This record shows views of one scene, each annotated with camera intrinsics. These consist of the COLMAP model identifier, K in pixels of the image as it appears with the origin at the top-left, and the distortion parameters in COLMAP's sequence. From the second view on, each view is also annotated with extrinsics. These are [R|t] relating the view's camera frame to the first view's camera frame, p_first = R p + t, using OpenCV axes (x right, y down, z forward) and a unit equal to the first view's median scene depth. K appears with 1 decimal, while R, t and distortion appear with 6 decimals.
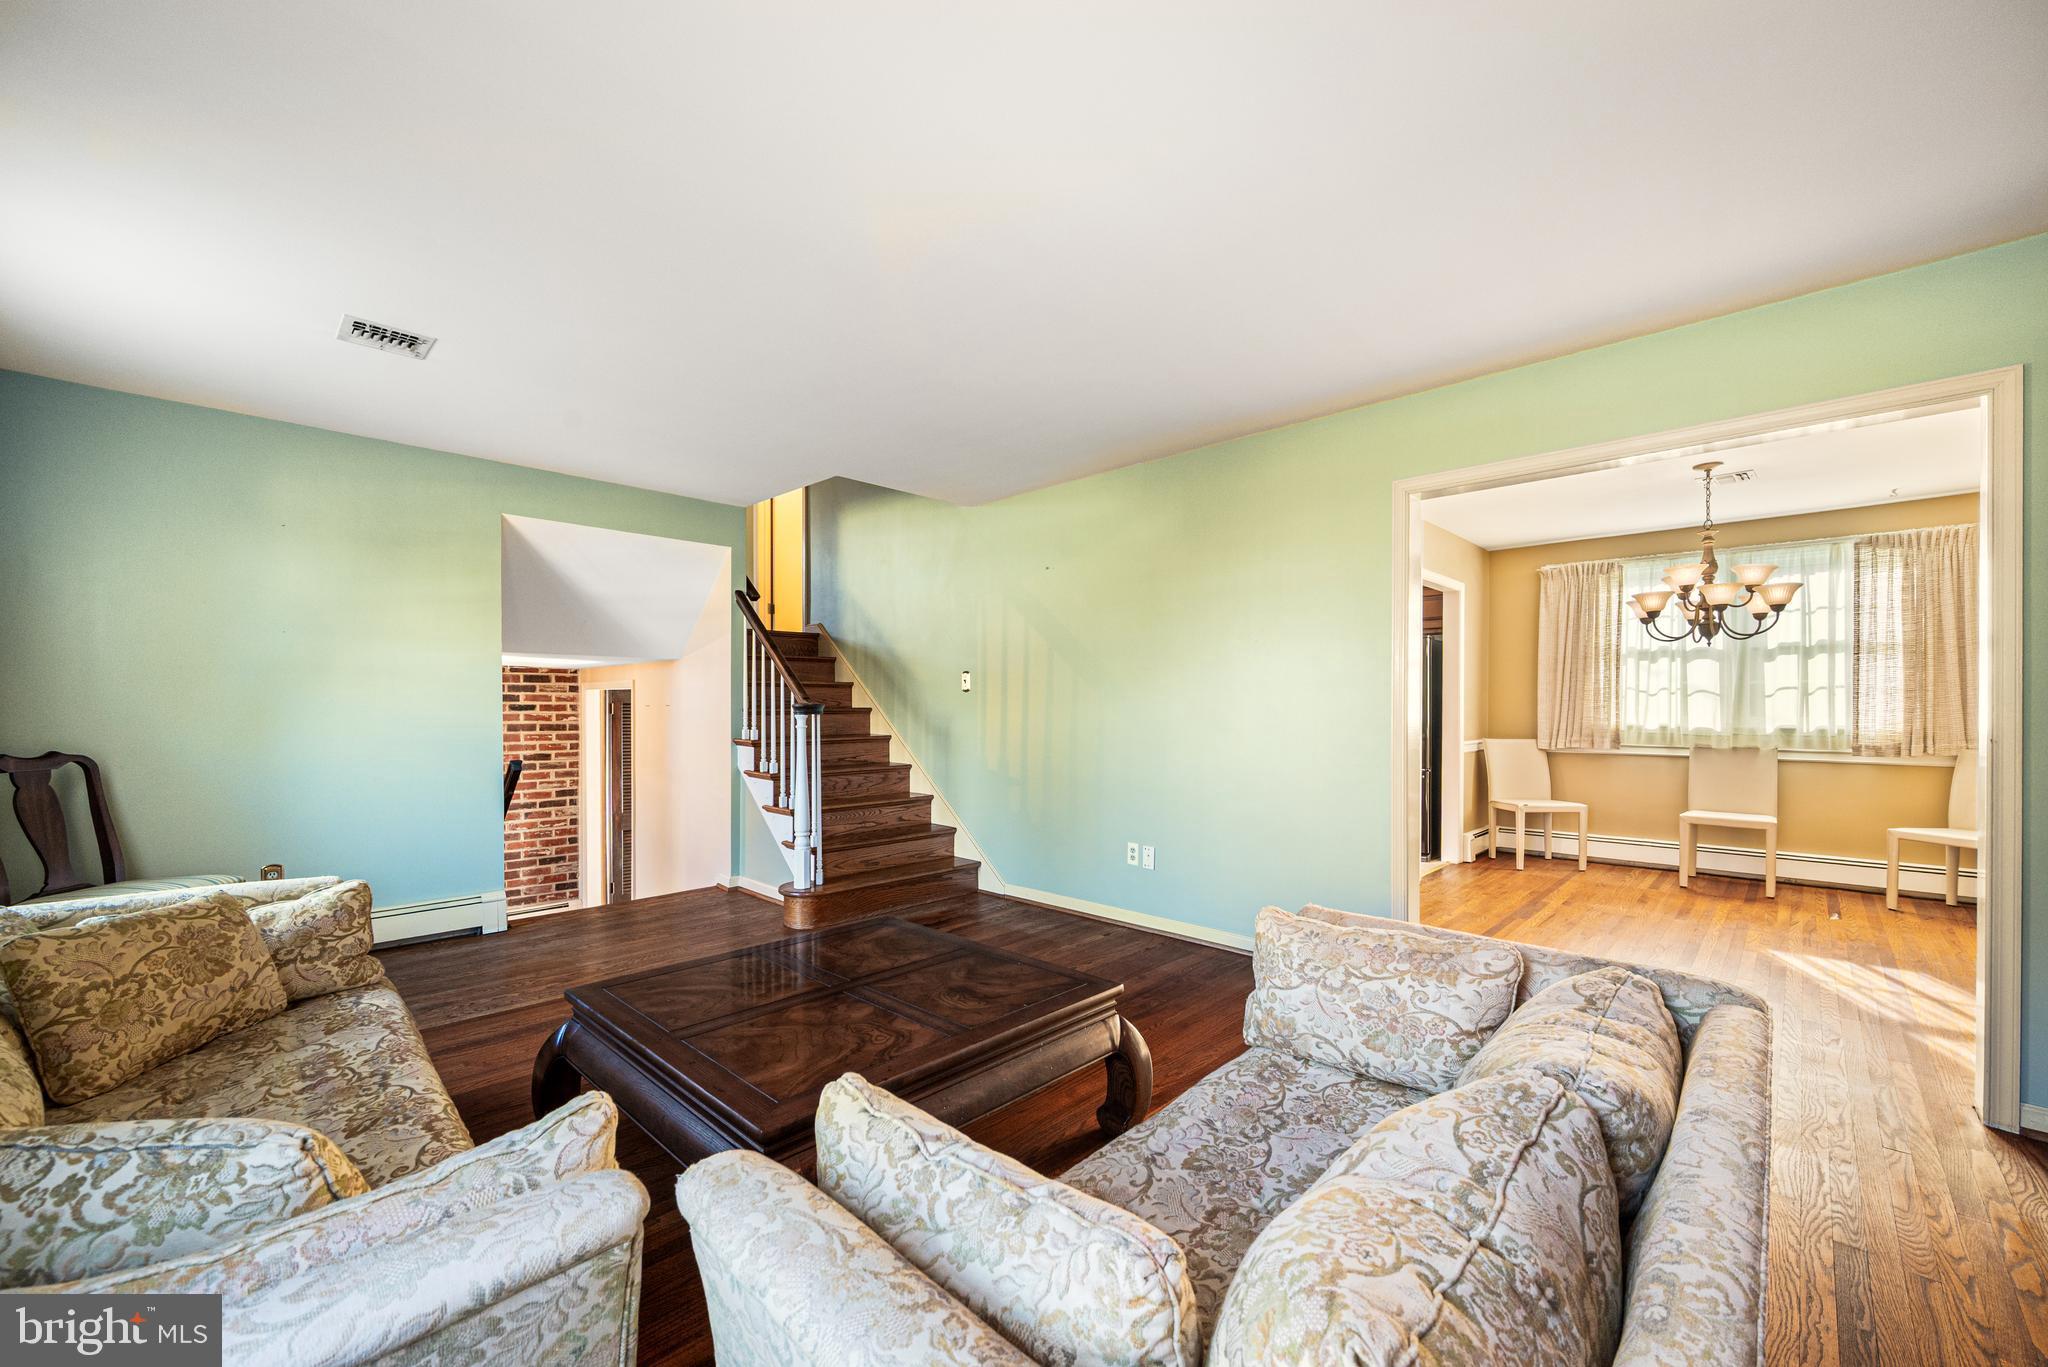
lens RADIAL K [[809.0, 0, 1054.6], [0, 809.0, 720.2], [0, 0, 1]] dist [-0.002208, -0.000054]
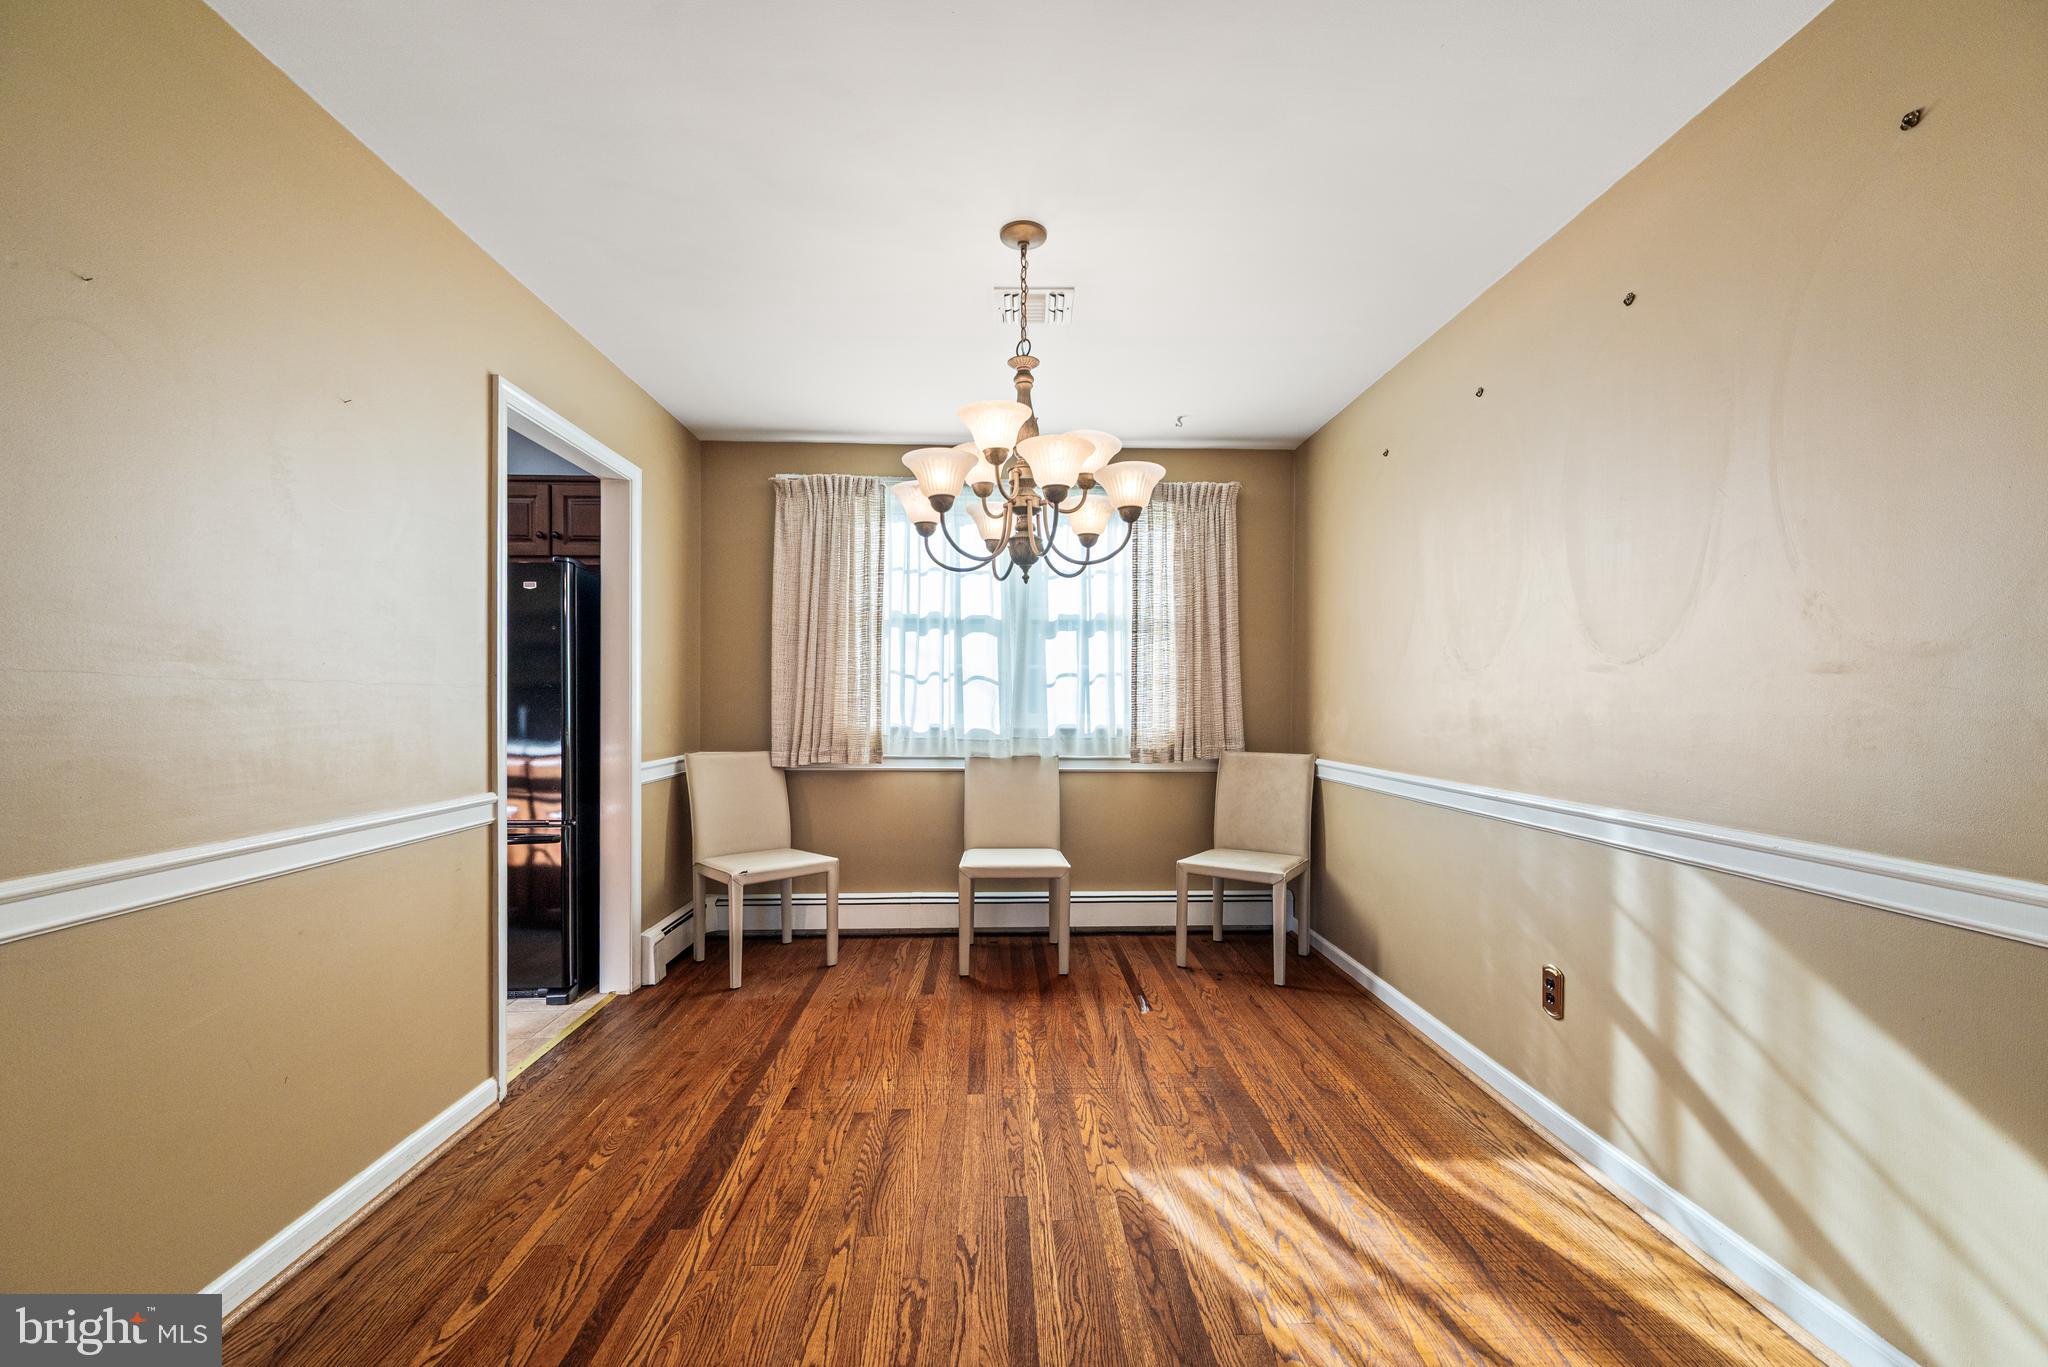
lens RADIAL K [[809.0, 0, 1030.8], [0, 809.0, 690.1], [0, 0, 1]] dist [-0.002208, -0.000054]
pose [[0.702257, 0.010494, 0.711846, 0.319703], [0.007870, 0.999716, -0.022502, -0.008462], [-0.711880, 0.021405, 0.701975, 0.456881]]
